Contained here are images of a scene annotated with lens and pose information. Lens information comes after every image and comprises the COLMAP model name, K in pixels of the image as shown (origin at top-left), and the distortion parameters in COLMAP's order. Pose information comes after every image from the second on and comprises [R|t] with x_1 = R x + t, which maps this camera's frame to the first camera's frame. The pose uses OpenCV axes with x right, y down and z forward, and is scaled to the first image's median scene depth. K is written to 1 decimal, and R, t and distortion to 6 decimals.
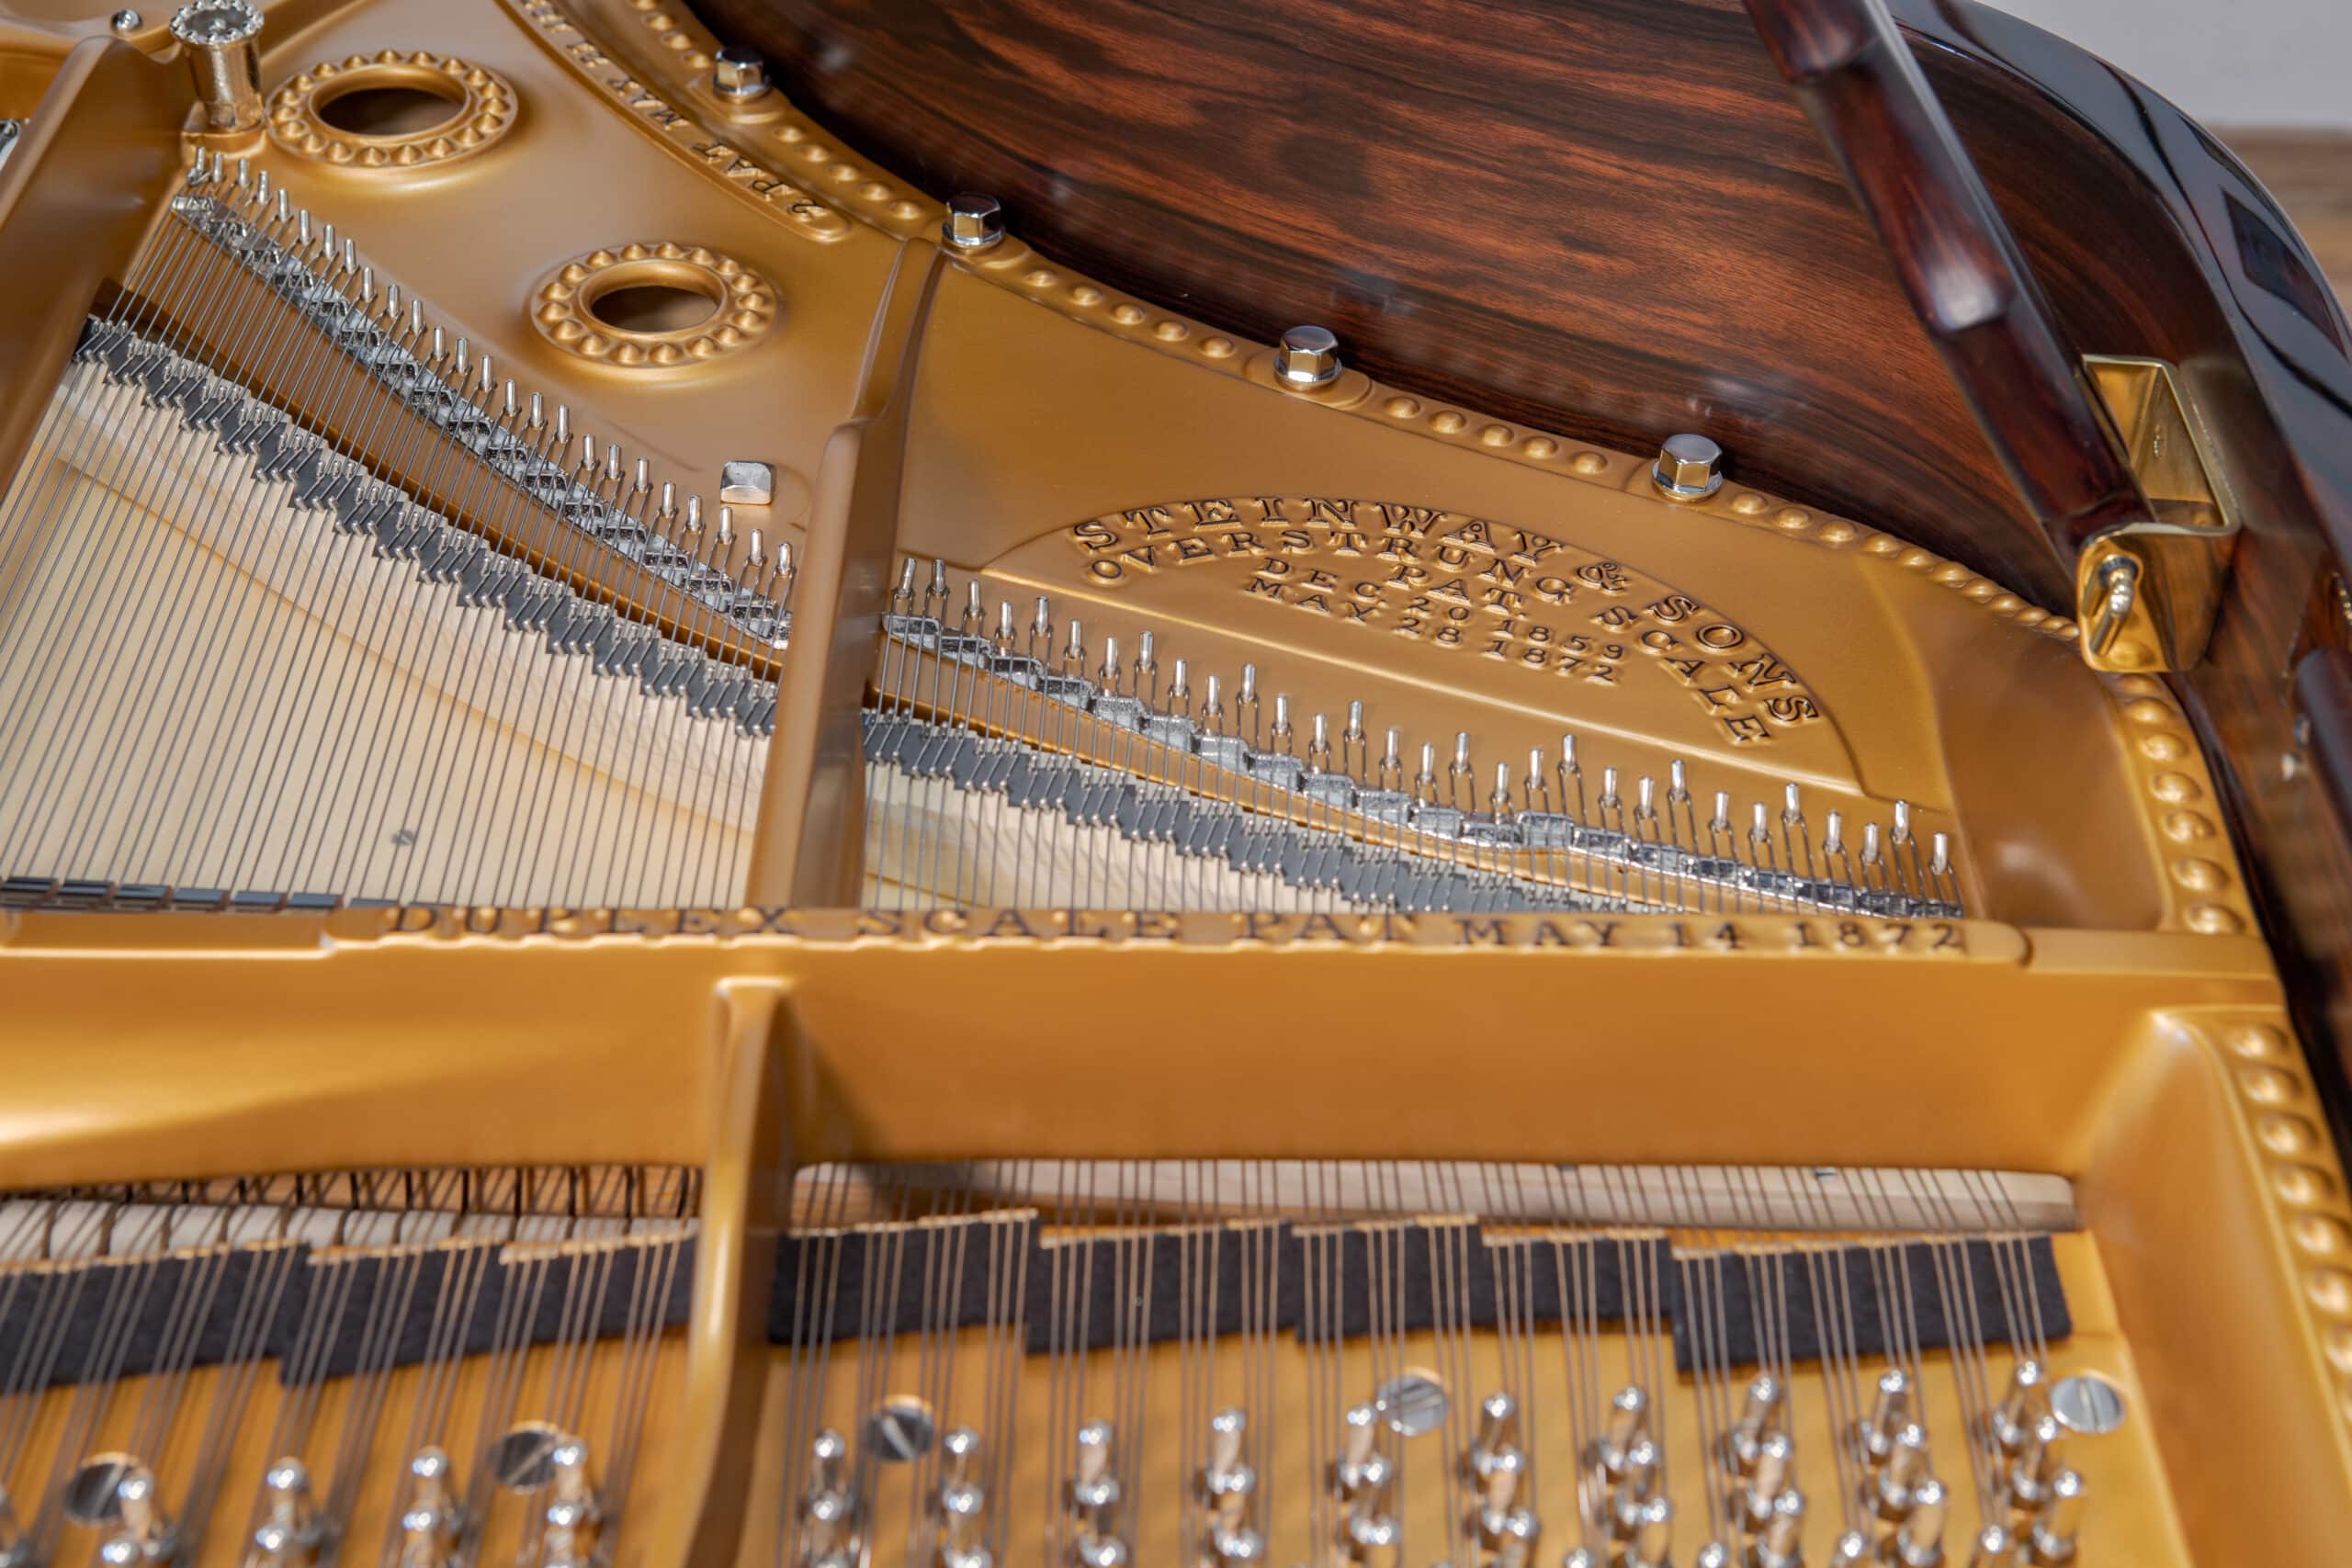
lens RADIAL K [[3827.5, 0, 1176.0], [0, 3827.5, 784.0], [0, 0, 1]] dist [0.001772, -0.032151]
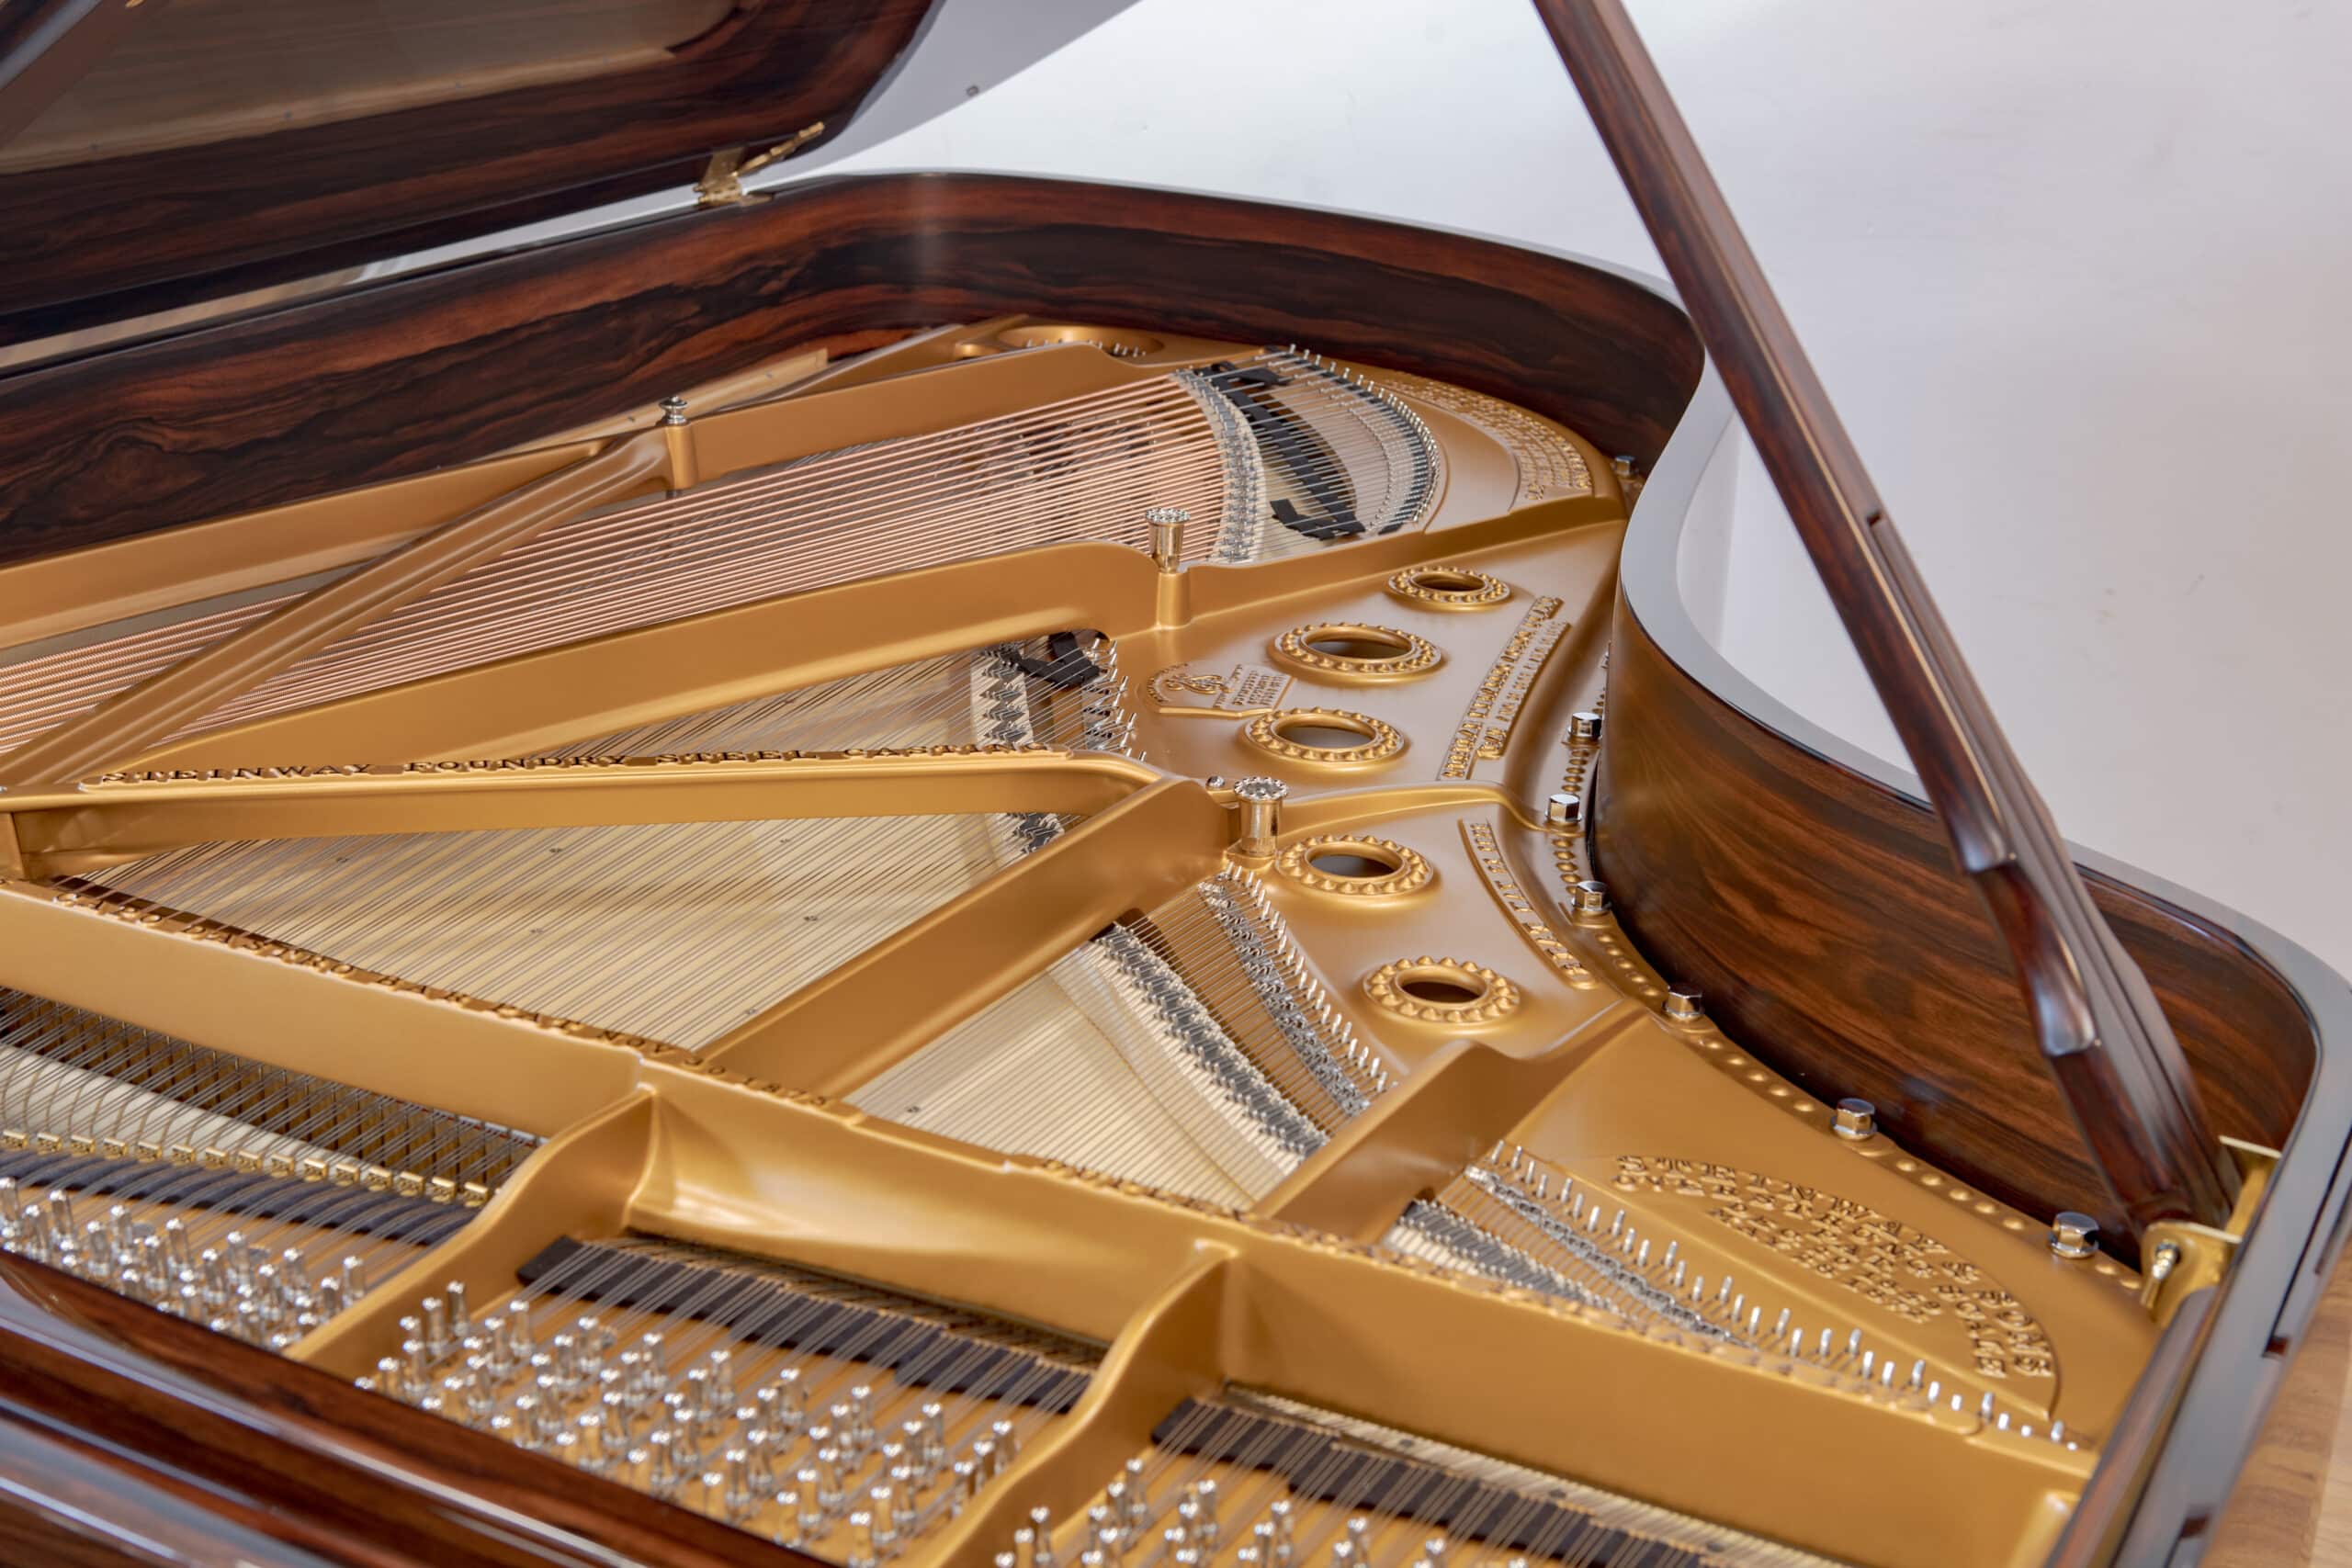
lens RADIAL K [[3348.4, 0, 1176.0], [0, 3348.4, 784.0], [0, 0, 1]] dist [-0.019592, -0.005352]
pose [[0.892216, 0.173259, -0.417052, 0.316076], [-0.293072, 0.924745, -0.242808, 0.157728], [0.343598, 0.338864, 0.875849, -0.255008]]
